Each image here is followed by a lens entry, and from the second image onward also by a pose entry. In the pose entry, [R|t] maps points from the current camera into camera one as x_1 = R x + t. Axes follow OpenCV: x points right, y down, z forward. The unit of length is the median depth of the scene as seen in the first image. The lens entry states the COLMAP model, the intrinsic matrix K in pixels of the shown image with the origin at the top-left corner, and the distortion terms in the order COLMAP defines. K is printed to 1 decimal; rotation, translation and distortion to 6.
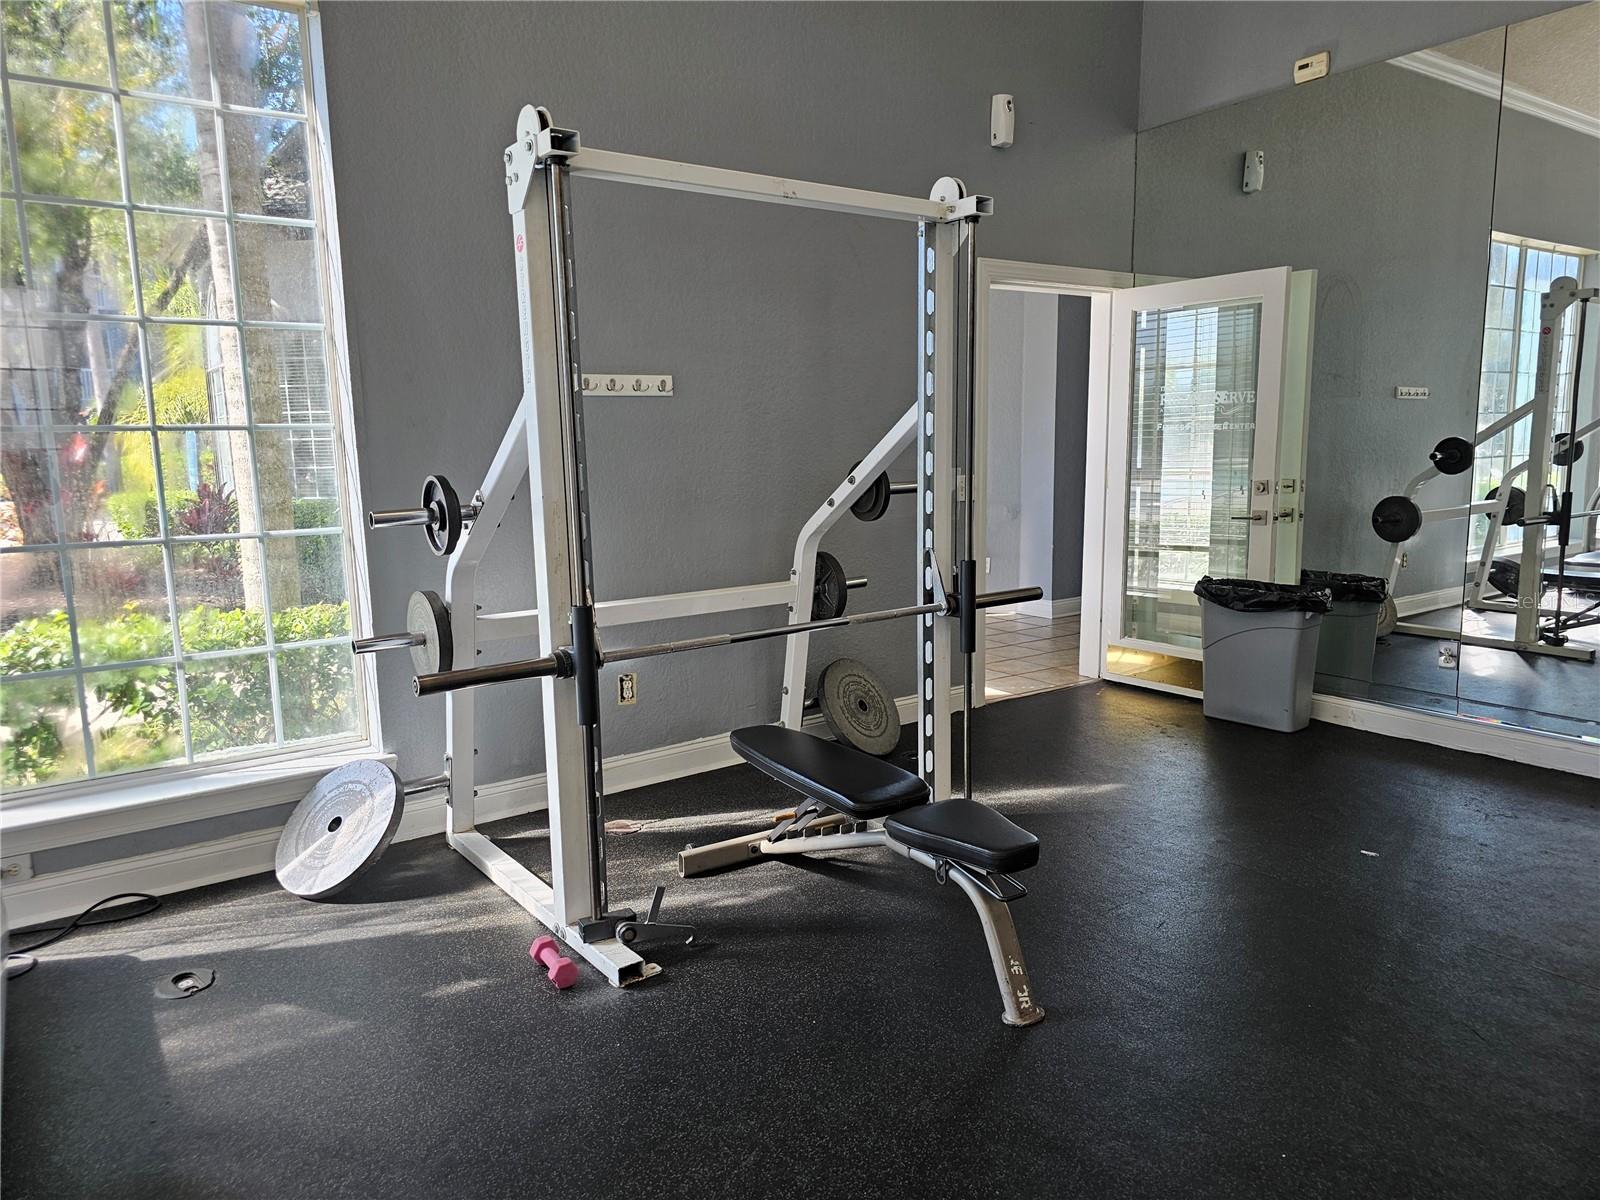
lens RADIAL K [[1070.1, 0, 802.9], [0, 1070.1, 596.0], [0, 0, 1]] dist [0.043386, -0.045123]
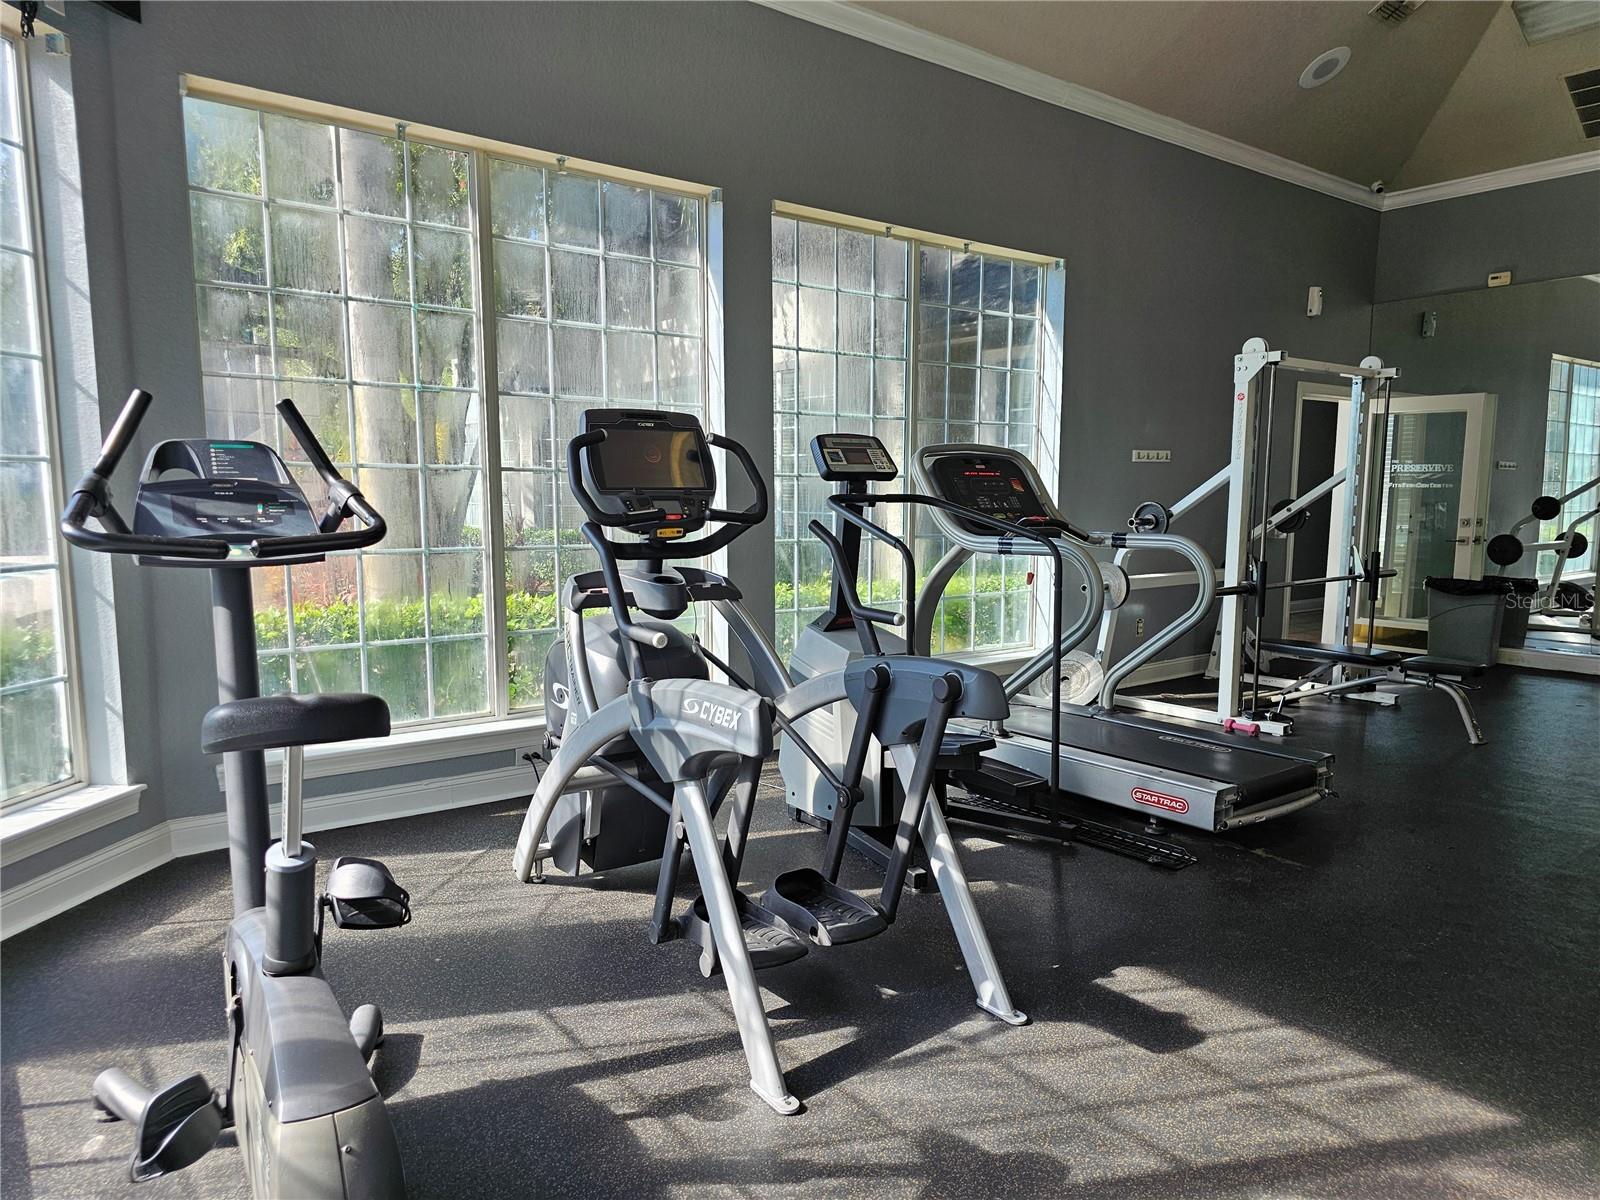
lens RADIAL K [[1070.1, 0, 796.1], [0, 1070.1, 601.8], [0, 0, 1]] dist [0.043386, -0.045123]
pose [[0.999394, 0.014808, 0.031515, -0.481556], [-0.013400, 0.998923, -0.044423, 0.080597], [-0.032139, 0.043974, 0.998516, -0.456263]]
